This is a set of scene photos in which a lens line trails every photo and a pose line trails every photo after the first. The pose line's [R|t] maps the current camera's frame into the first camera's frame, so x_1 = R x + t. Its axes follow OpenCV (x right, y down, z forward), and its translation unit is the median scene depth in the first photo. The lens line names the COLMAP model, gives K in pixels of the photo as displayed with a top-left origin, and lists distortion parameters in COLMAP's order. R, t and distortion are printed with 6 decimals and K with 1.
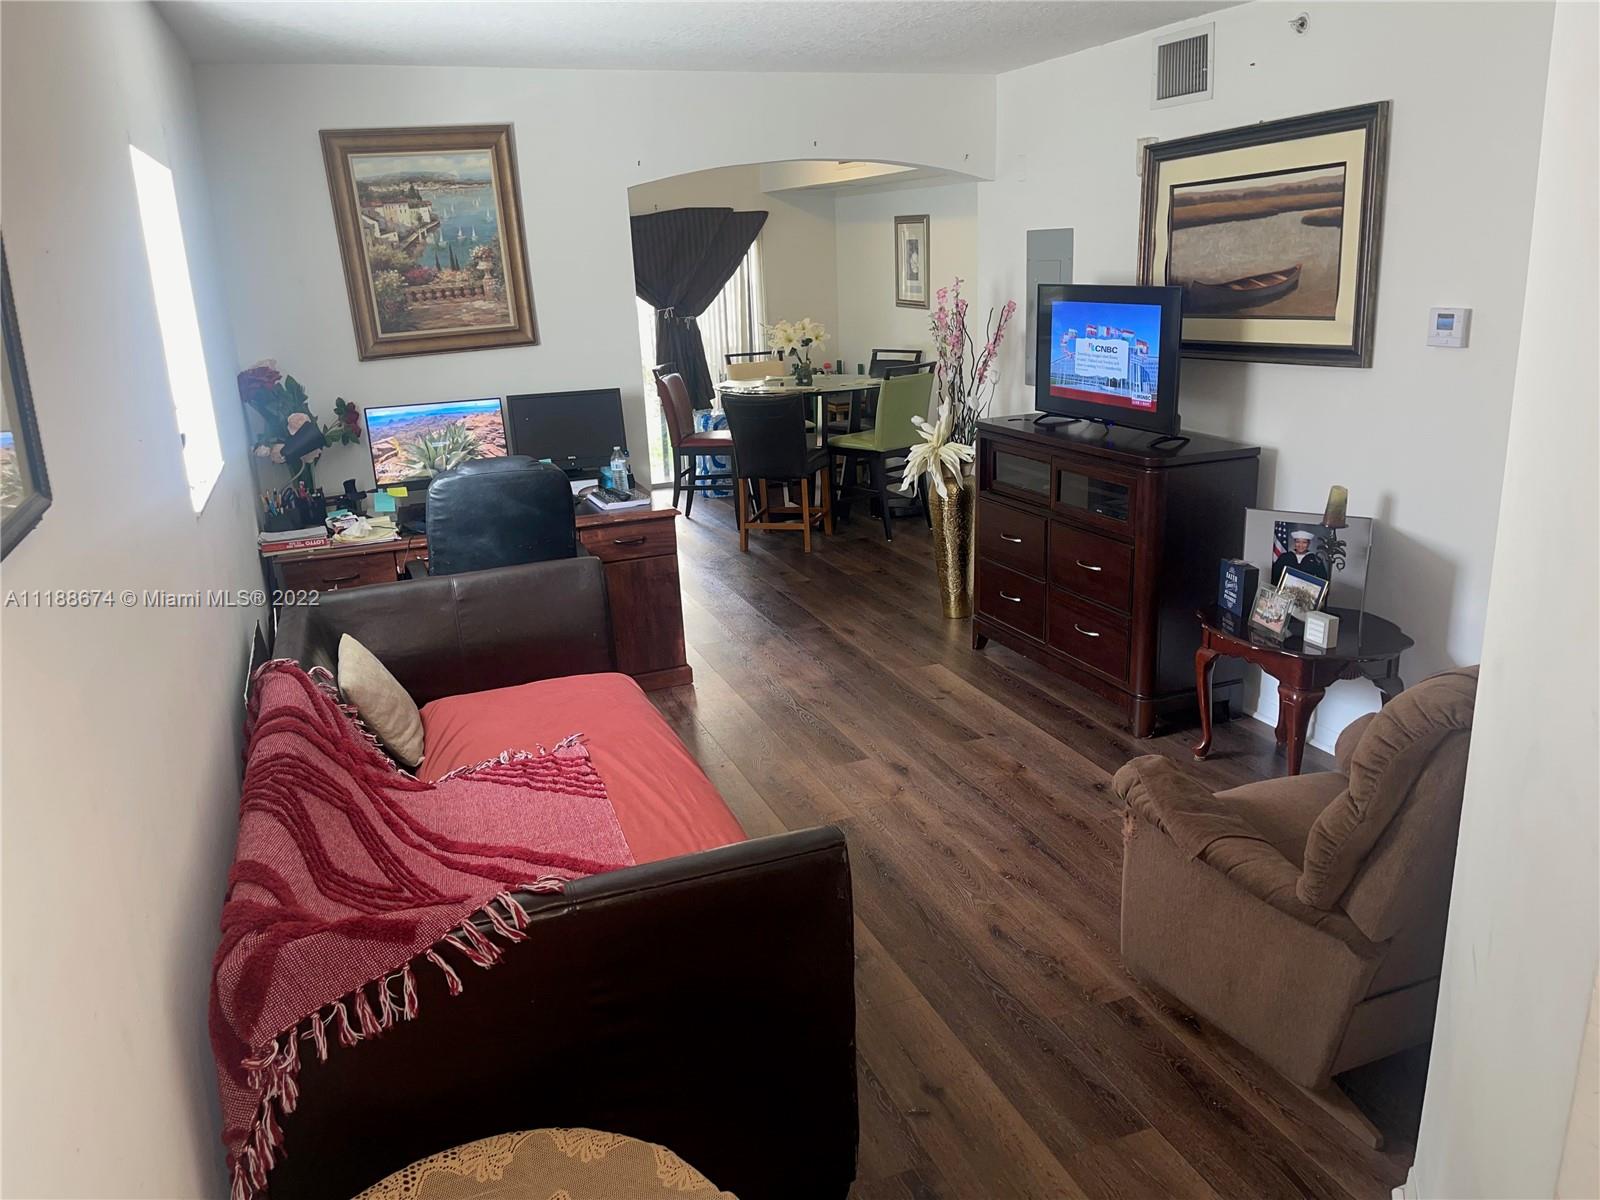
lens RADIAL K [[1197.5, 0, 789.4], [0, 1197.5, 598.3], [0, 0, 1]] dist [0.019976, 0.013154]
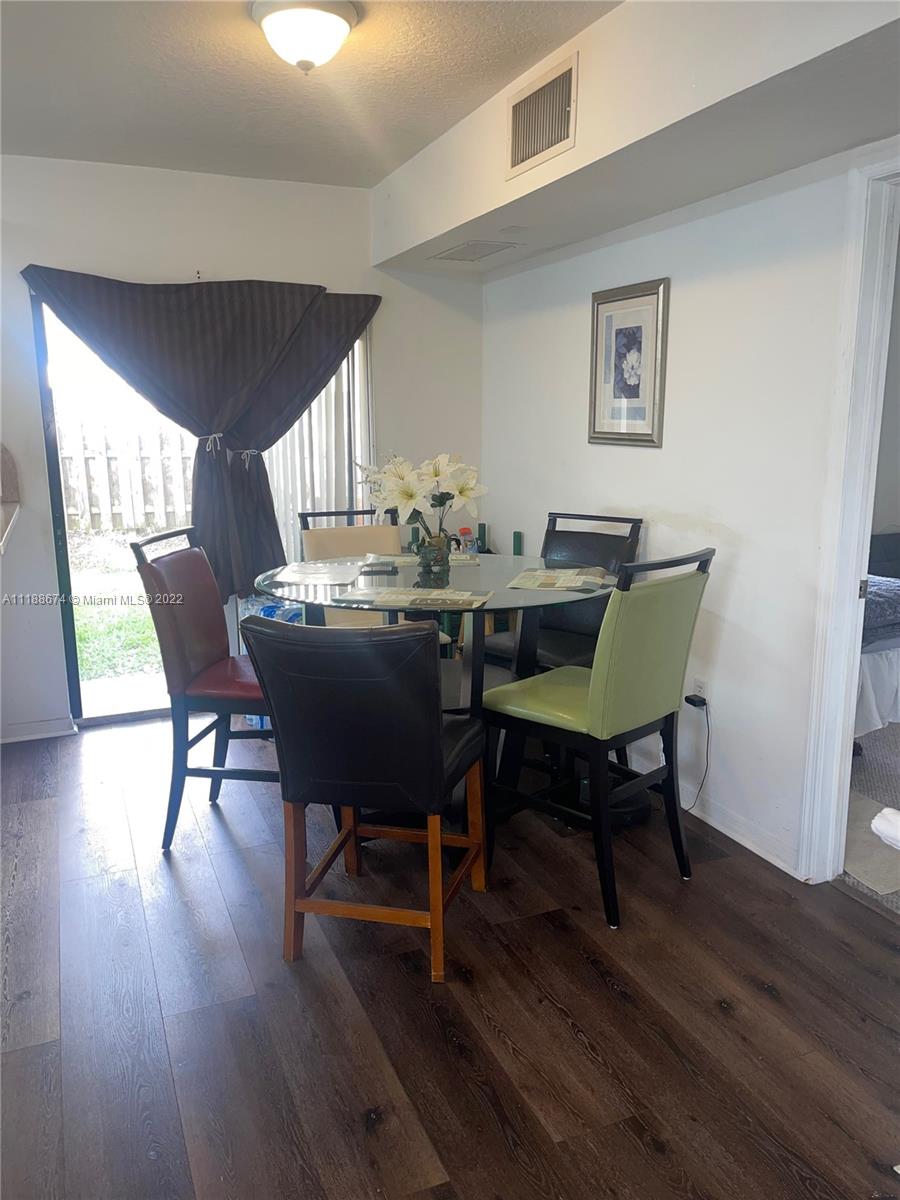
lens RADIAL K [[898.1, 0, 448.1], [0, 898.1, 596.3], [0, 0, 1]] dist [0.019976, 0.013154]
pose [[0.998603, 0.027335, 0.045210, 0.000555], [-0.023110, 0.995541, -0.091453, -0.126293], [-0.047508, 0.090280, 0.994783, 0.570515]]
